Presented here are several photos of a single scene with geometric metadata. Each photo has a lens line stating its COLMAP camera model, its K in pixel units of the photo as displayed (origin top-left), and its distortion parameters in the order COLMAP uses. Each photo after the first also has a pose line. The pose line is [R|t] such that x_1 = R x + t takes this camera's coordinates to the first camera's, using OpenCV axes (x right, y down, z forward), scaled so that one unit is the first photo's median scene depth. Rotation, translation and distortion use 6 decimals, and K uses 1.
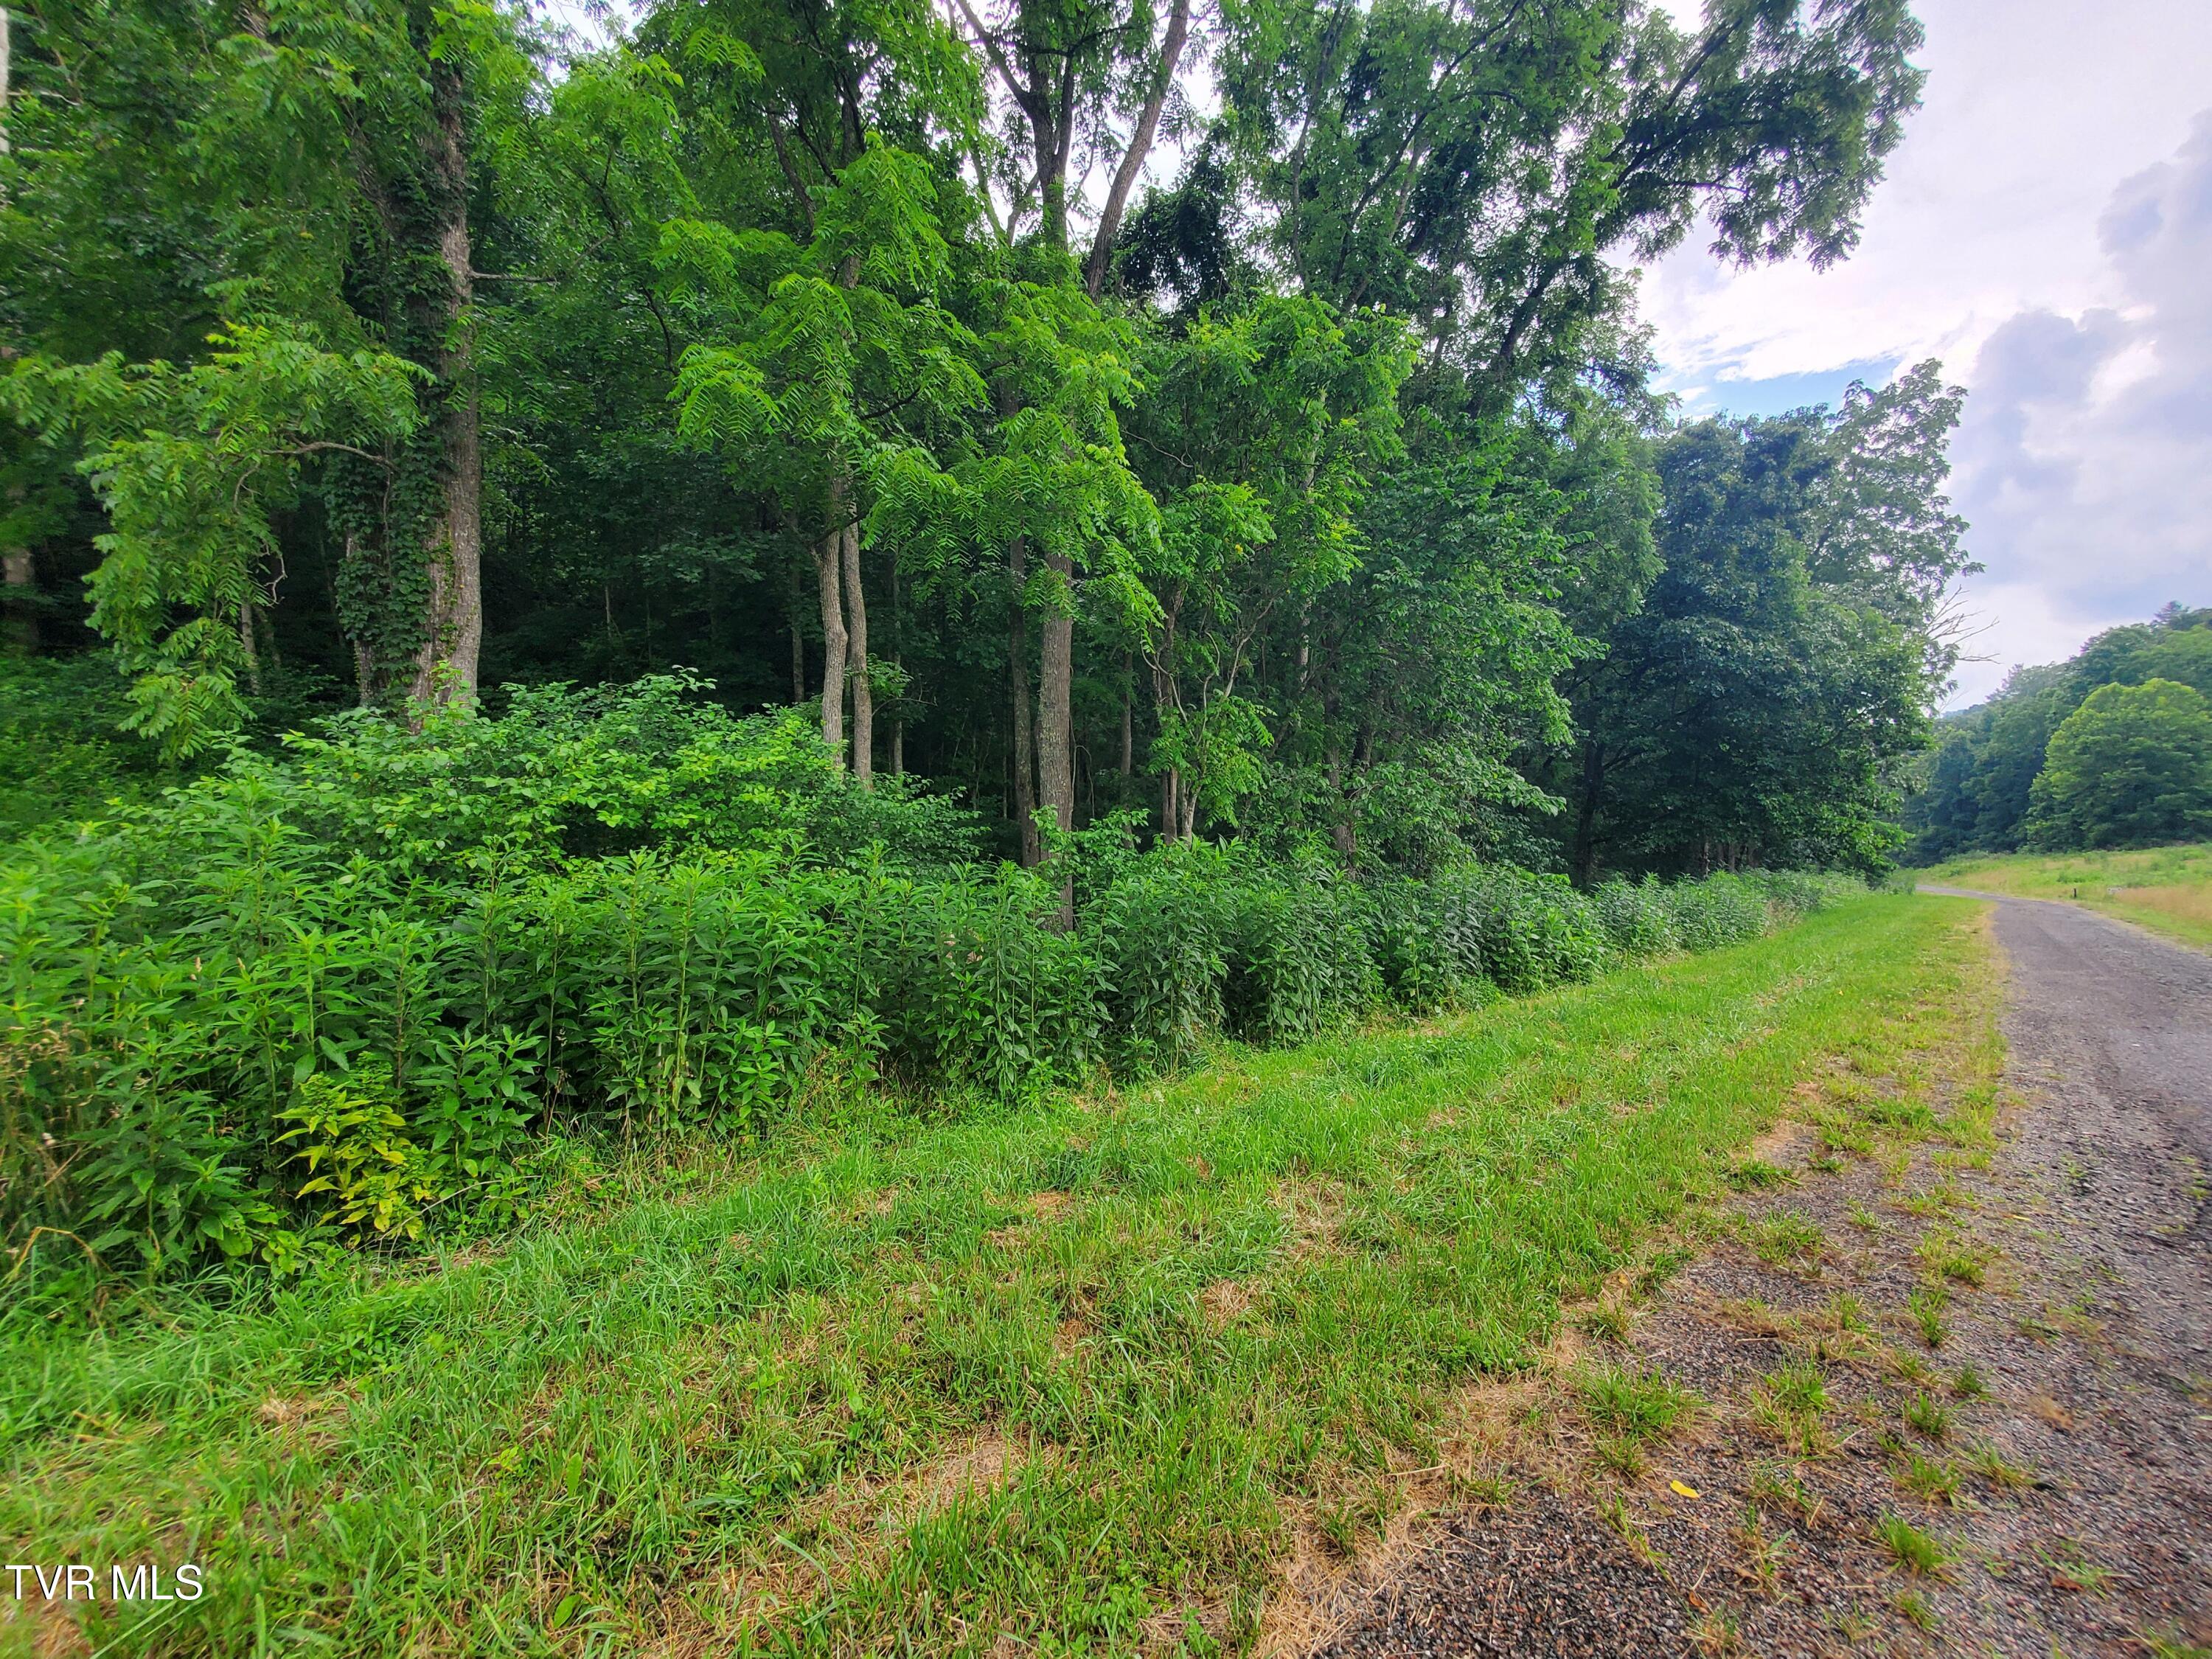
lens RADIAL K [[875.4, 0, 1106.5], [0, 875.4, 810.7], [0, 0, 1]] dist [0.000497, 0.000135]
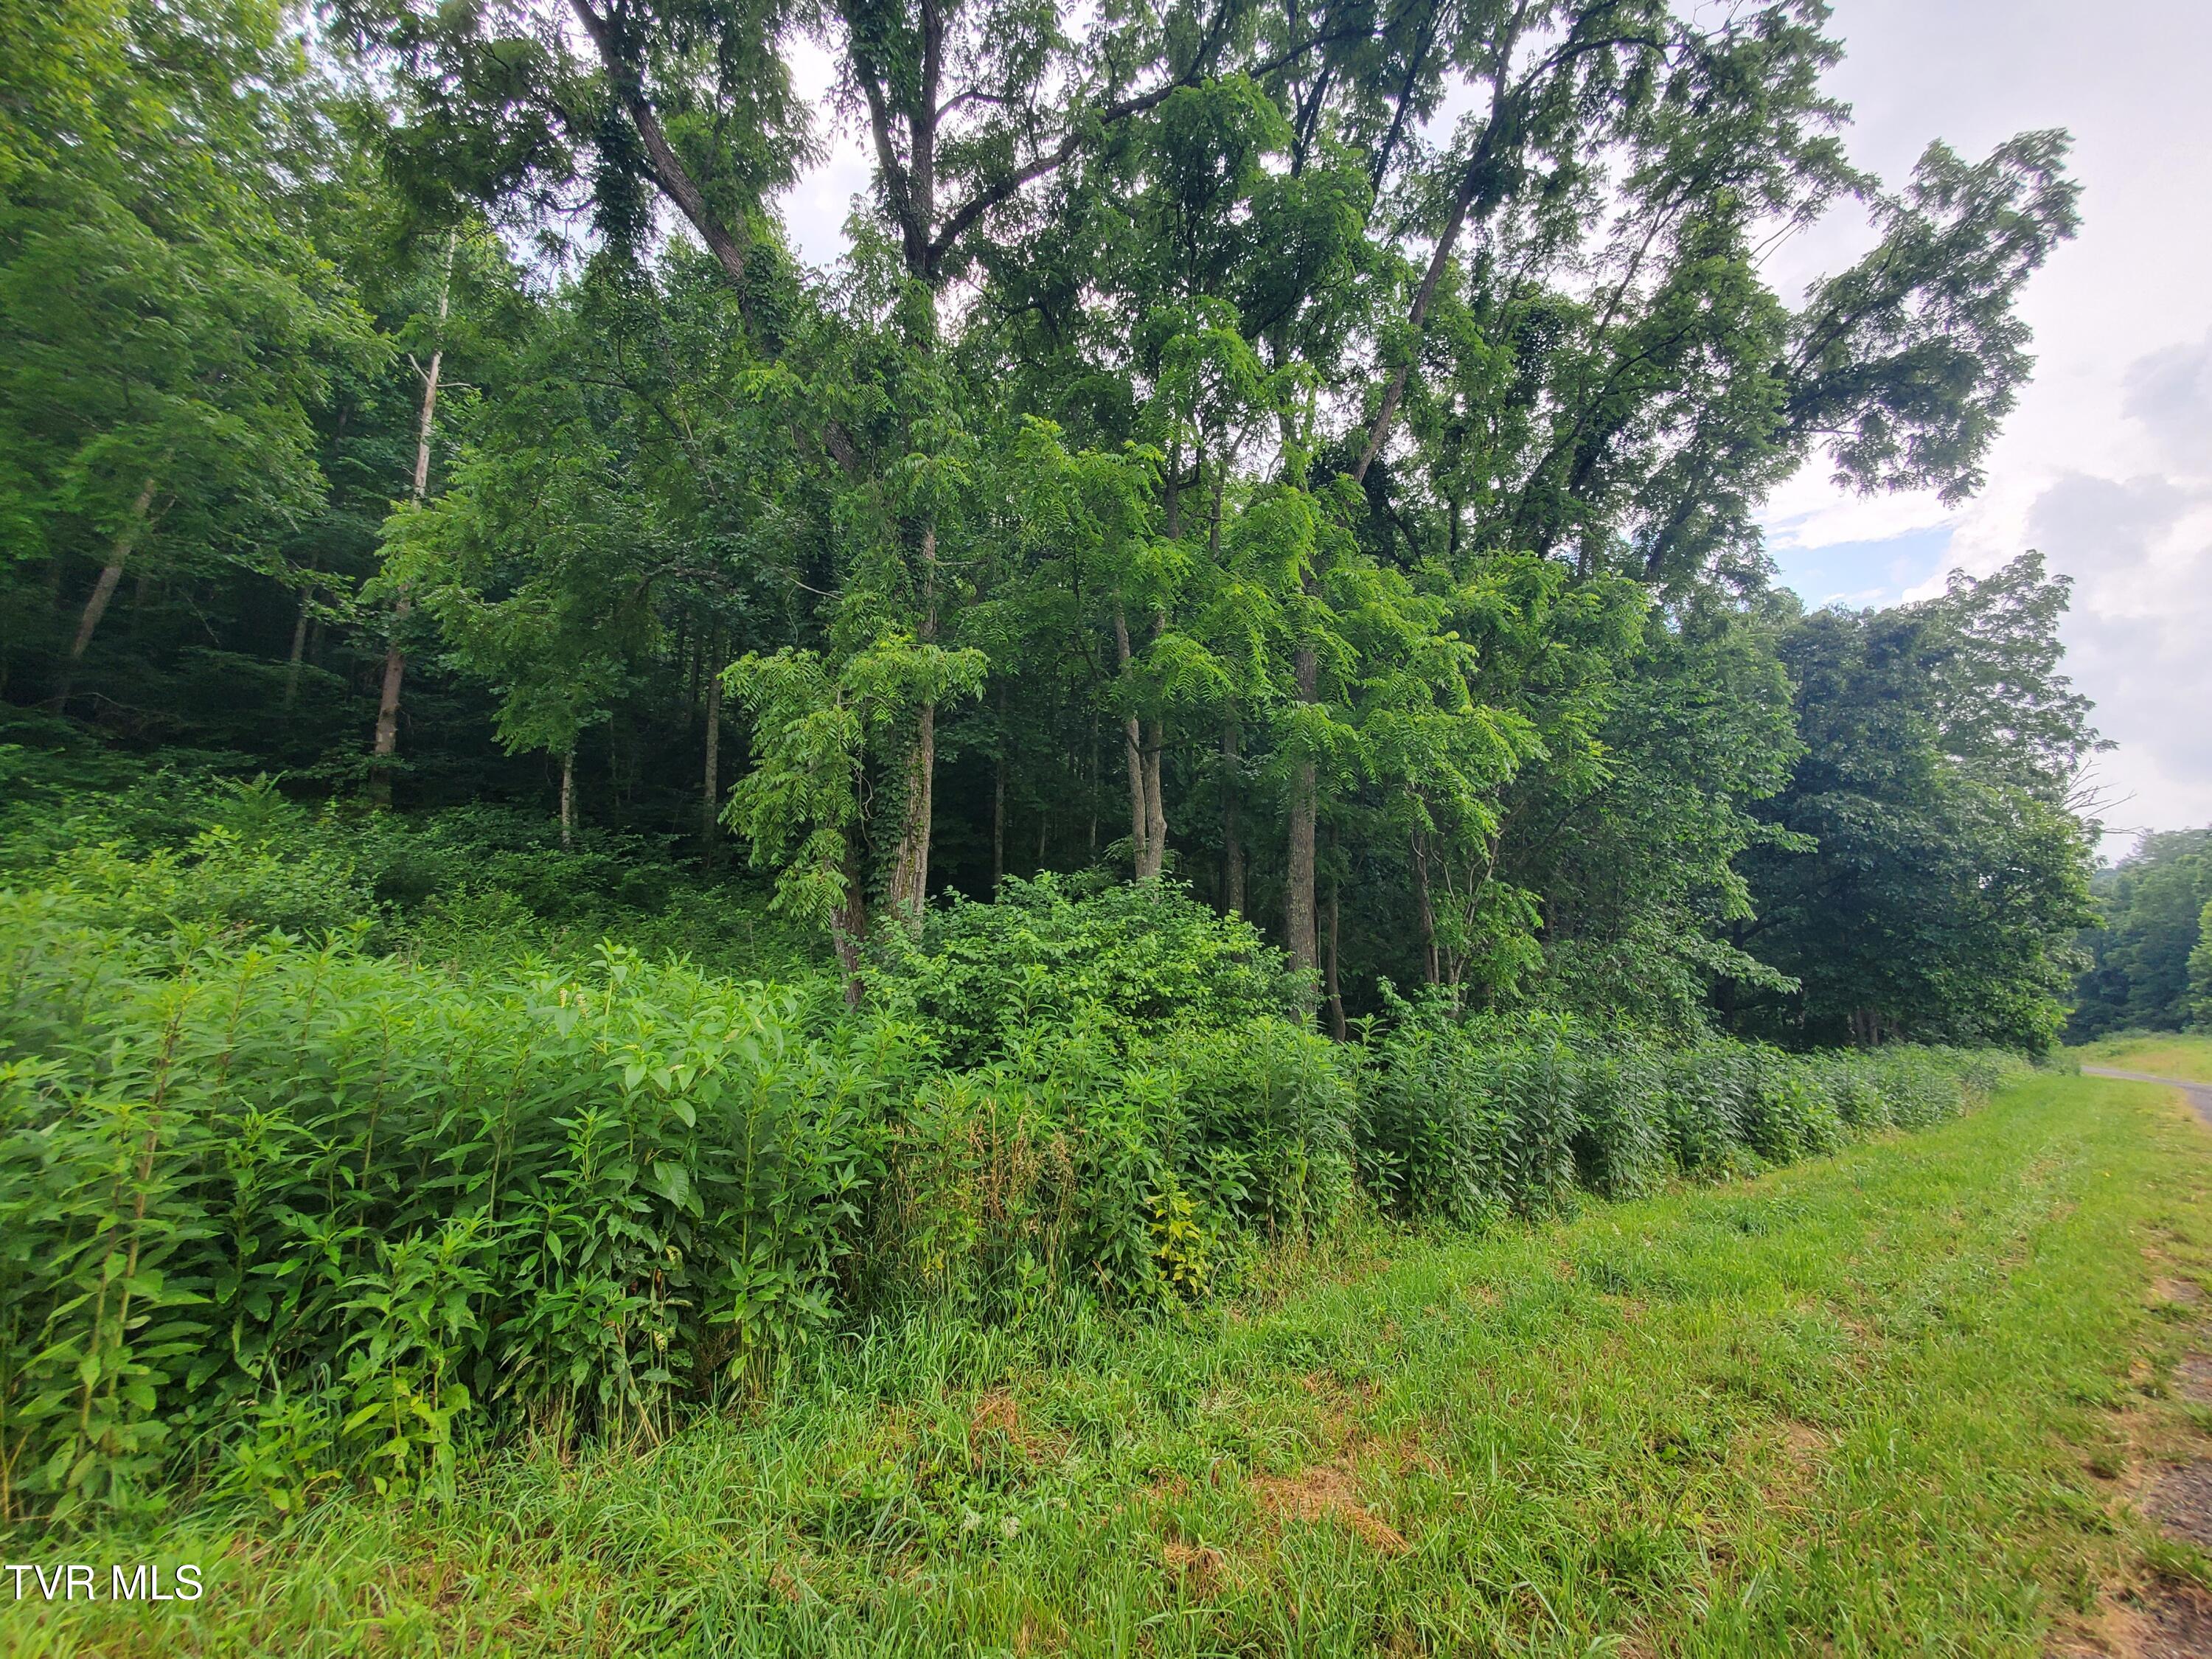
lens RADIAL K [[875.4, 0, 1106.5], [0, 875.4, 810.7], [0, 0, 1]] dist [0.000497, 0.000135]
pose [[0.997438, 0.016434, -0.069627, -0.118635], [-0.027518, 0.986513, -0.161355, -0.009187], [0.066036, 0.162857, 0.984437, -0.078316]]
